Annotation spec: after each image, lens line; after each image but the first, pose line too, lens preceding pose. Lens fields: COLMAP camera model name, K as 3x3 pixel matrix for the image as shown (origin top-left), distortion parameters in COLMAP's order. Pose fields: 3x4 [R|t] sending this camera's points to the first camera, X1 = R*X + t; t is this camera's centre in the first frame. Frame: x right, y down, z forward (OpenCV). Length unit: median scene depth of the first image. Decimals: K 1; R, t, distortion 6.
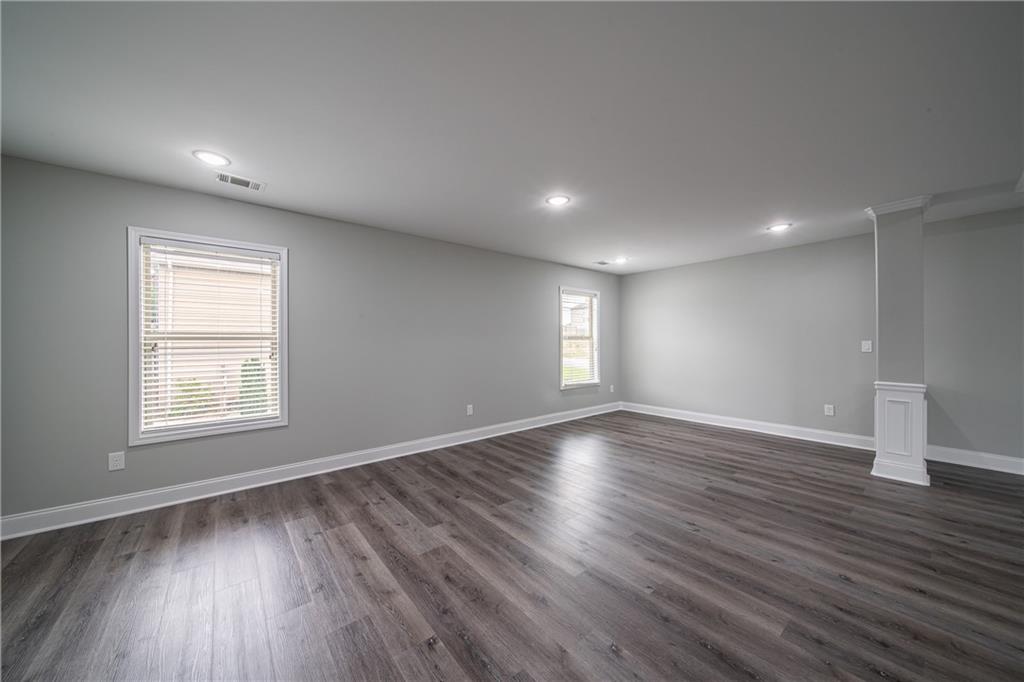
lens RADIAL K [[356.4, 0, 509.2], [0, 356.4, 342.7], [0, 0, 1]] dist [-0.003049, -0.000506]
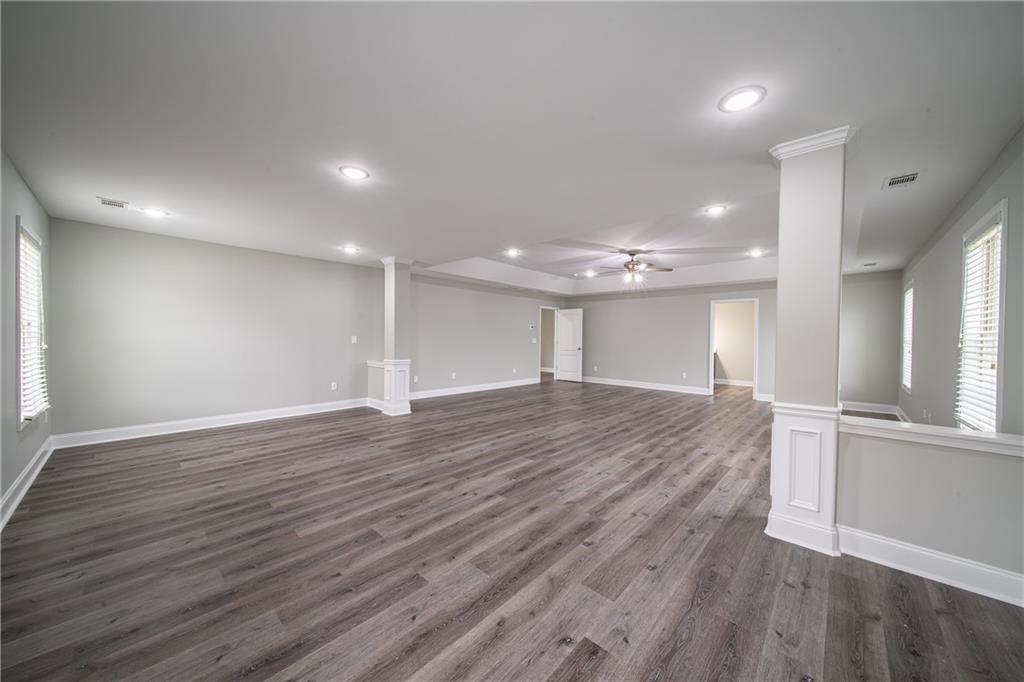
lens RADIAL K [[356.4, 0, 511.2], [0, 356.4, 341.6], [0, 0, 1]] dist [-0.003049, -0.000506]
pose [[-0.141056, -0.010582, 0.989945, -0.843137], [-0.007631, 0.999925, 0.009602, -0.000330], [-0.989972, -0.006200, -0.141126, 0.796202]]
